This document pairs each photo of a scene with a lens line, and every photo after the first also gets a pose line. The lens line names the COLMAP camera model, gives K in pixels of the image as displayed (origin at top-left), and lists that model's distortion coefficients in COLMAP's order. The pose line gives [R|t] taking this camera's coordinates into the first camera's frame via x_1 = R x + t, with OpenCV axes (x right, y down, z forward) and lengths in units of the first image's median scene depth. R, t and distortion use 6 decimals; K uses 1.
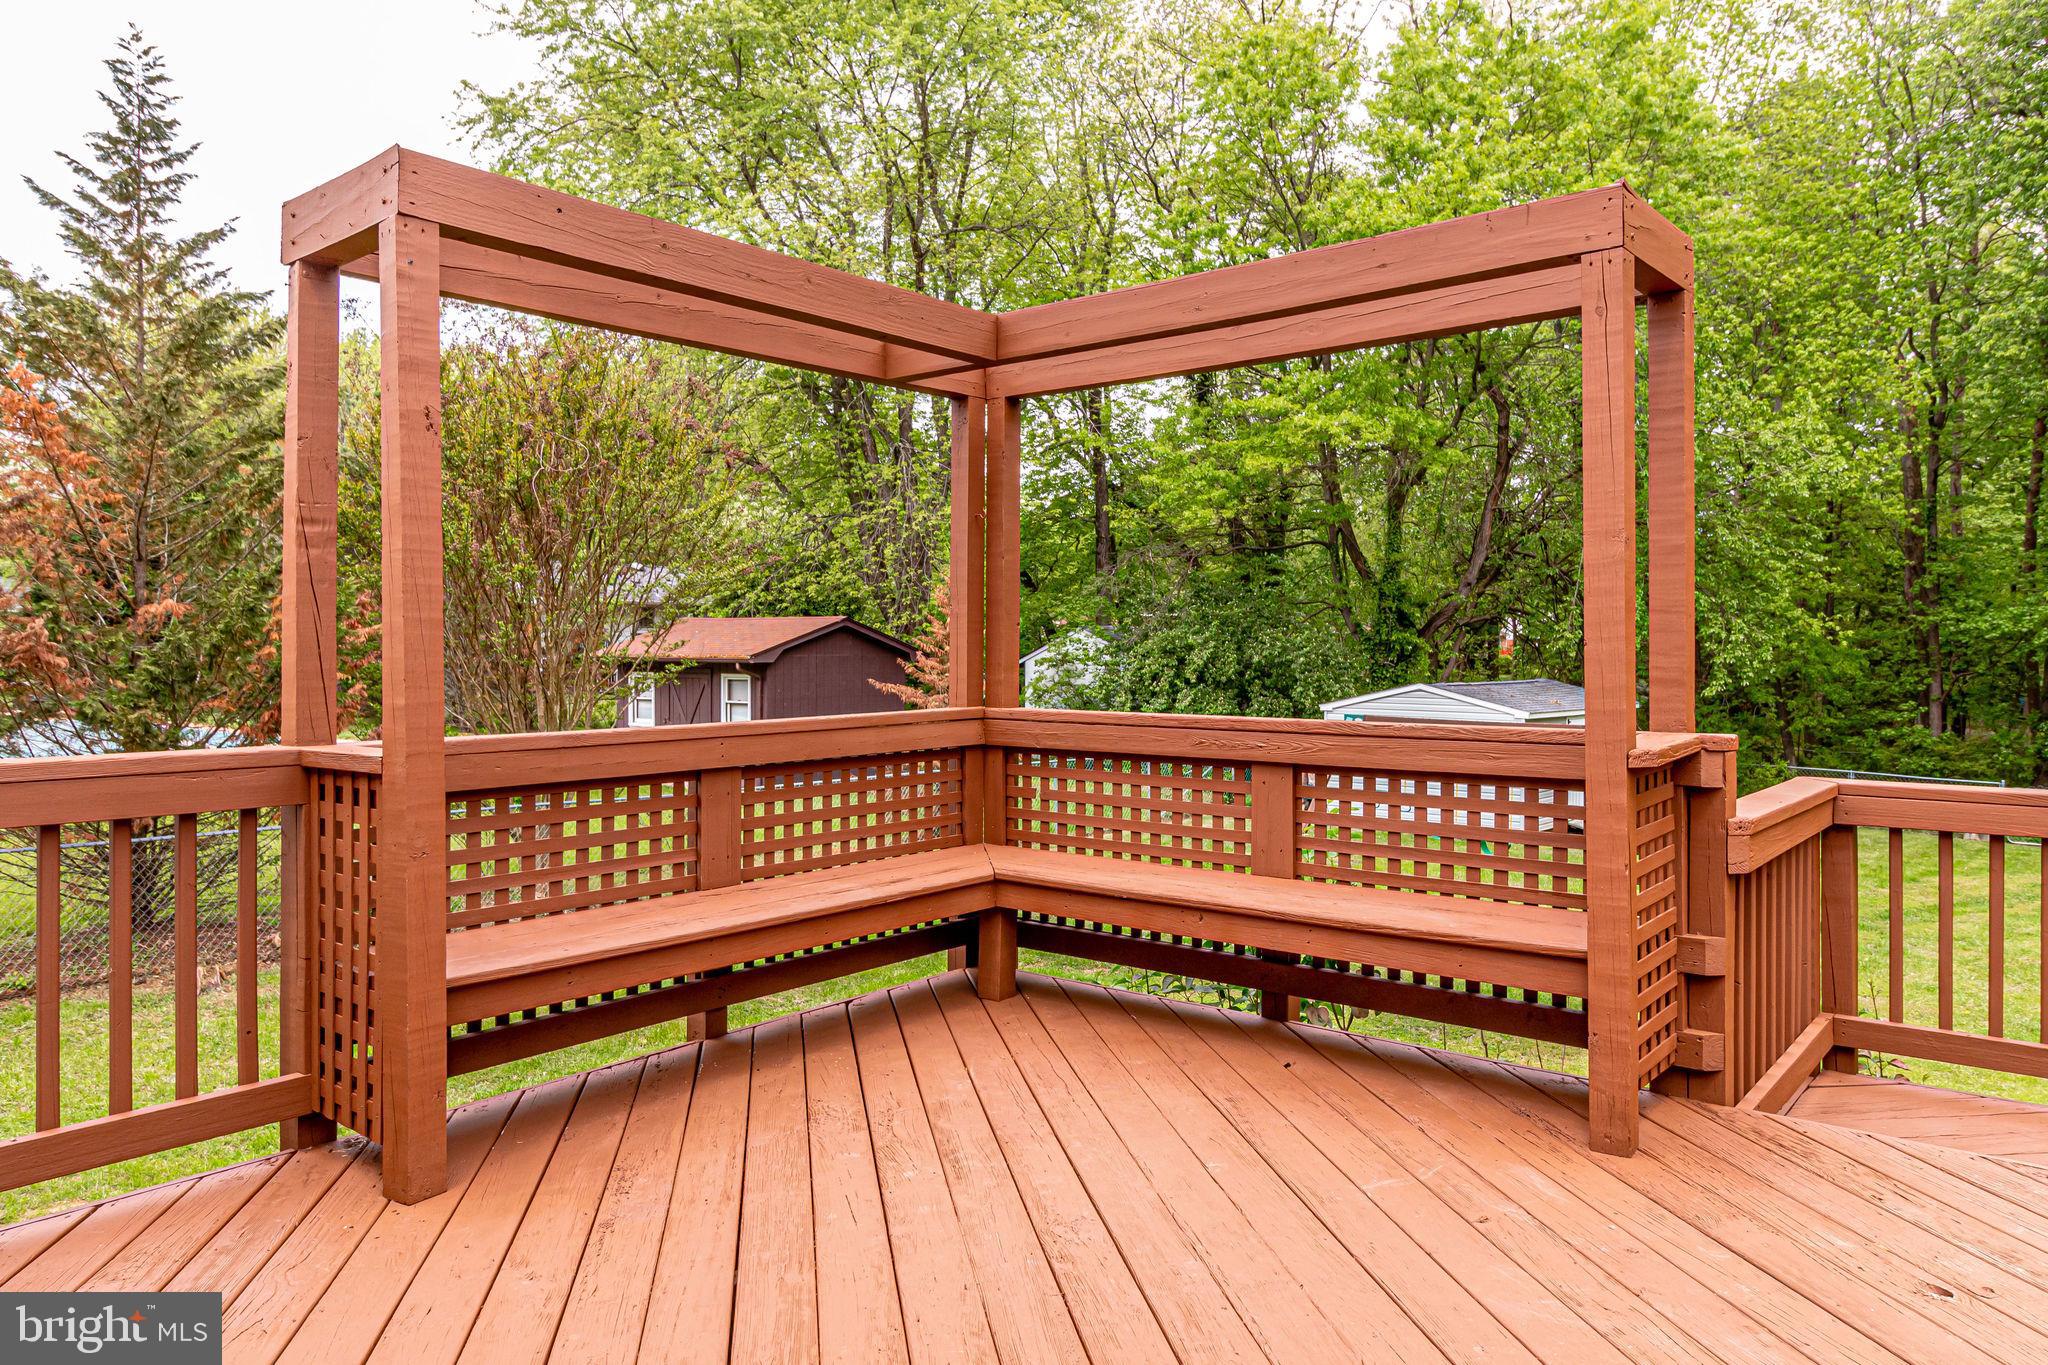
lens RADIAL K [[1360.6, 0, 1030.5], [0, 1360.6, 706.0], [0, 0, 1]] dist [0.004134, -0.005868]
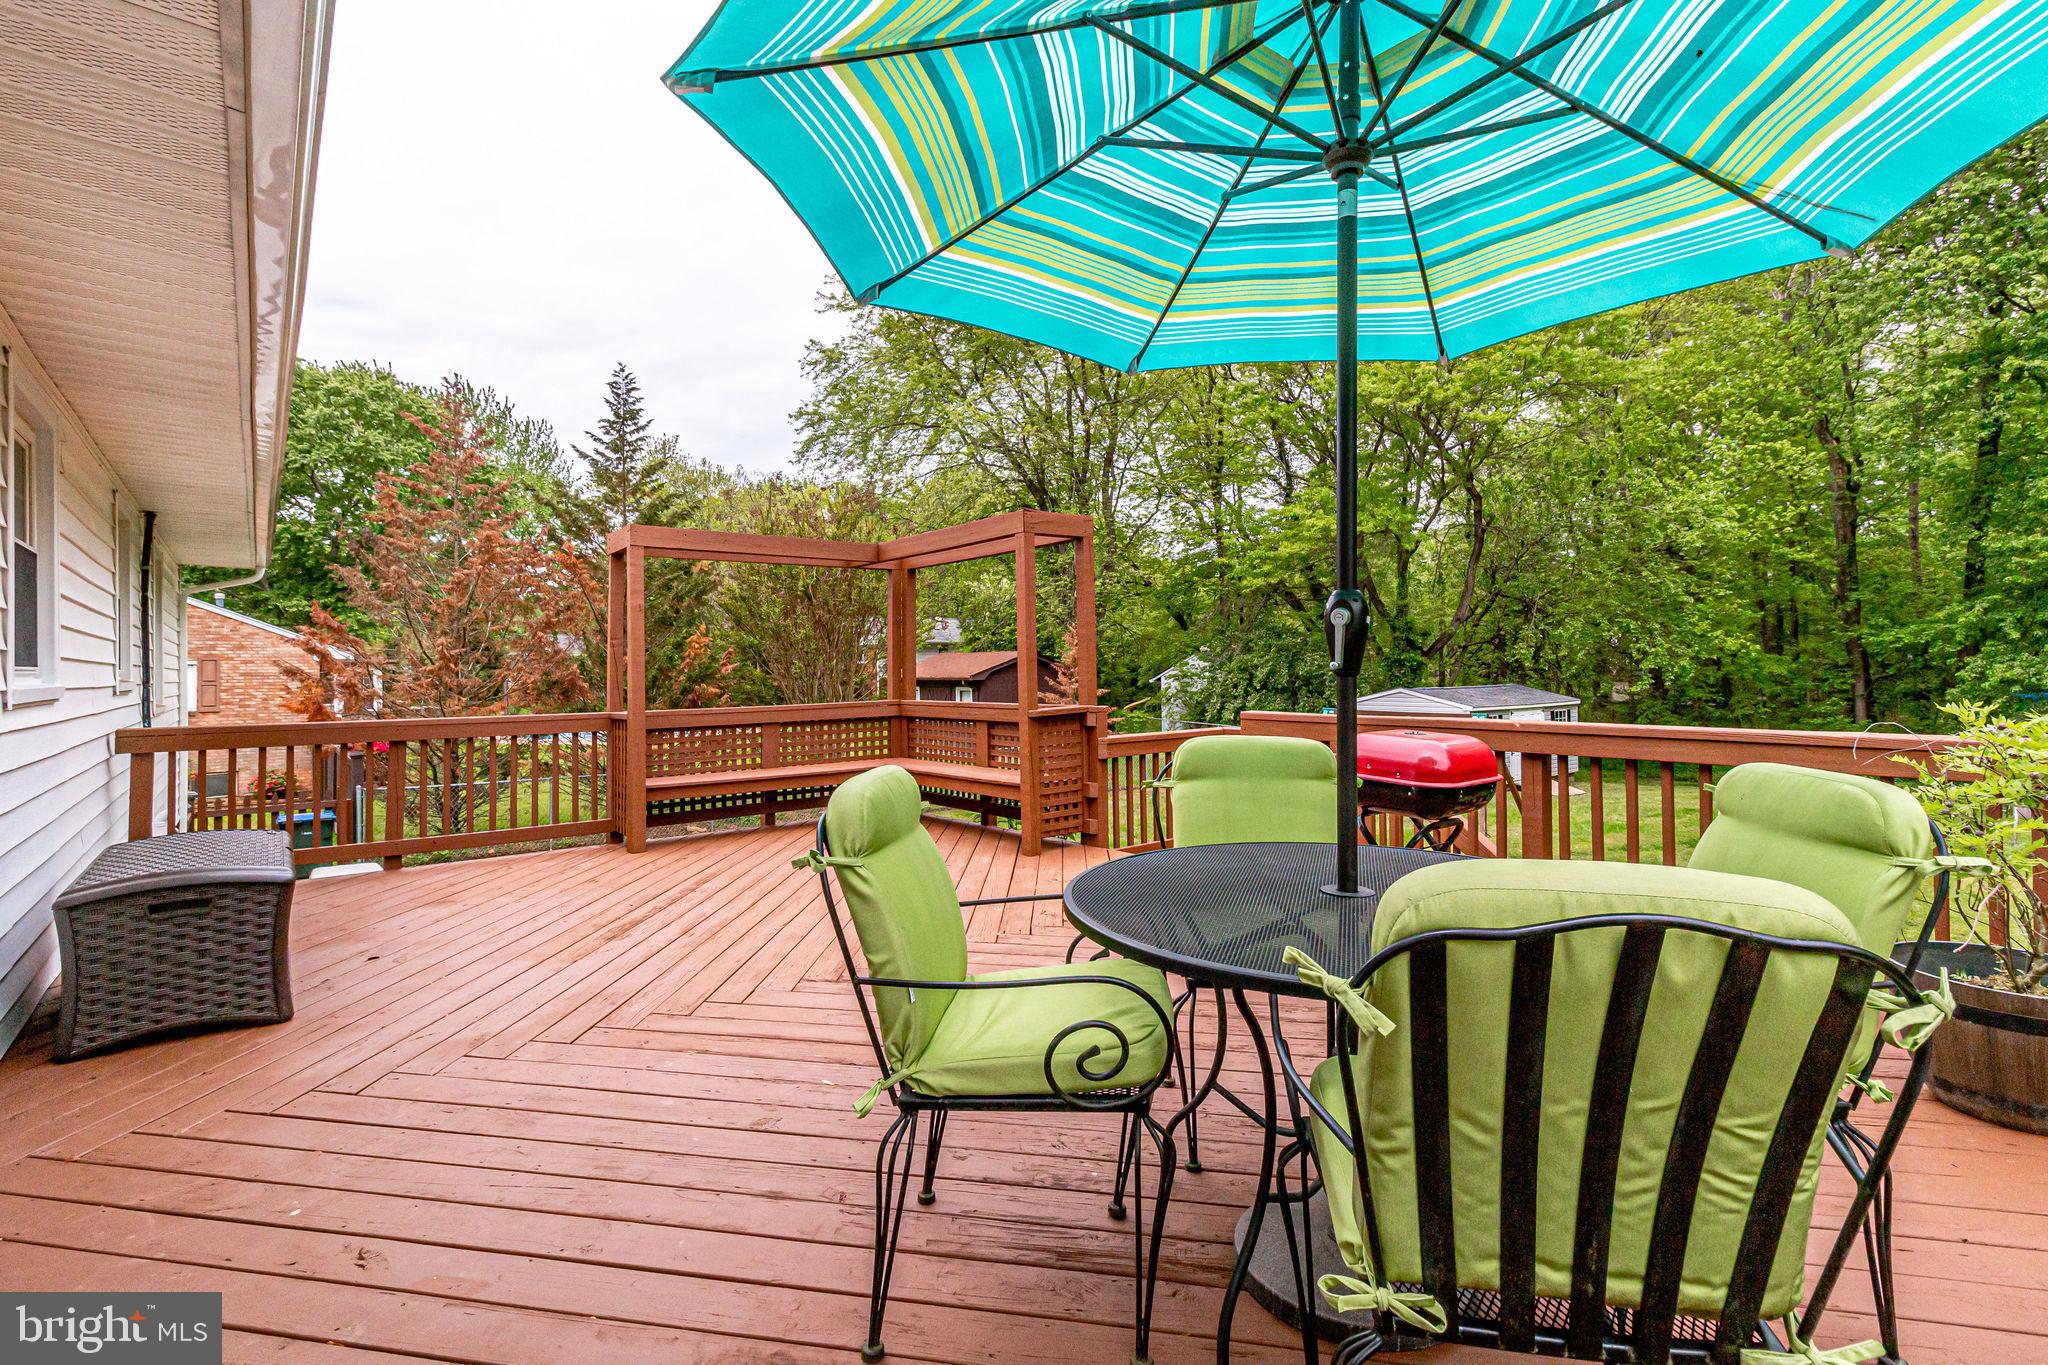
lens RADIAL K [[962.9, 0, 1024.0], [0, 962.9, 682.5], [0, 0, 1]] dist [0.002154, 0.000345]
pose [[0.976764, -0.013262, -0.213909, 0.128441], [0.007452, 0.999582, -0.027946, 0.004608], [0.214190, 0.025703, 0.976454, -0.143873]]
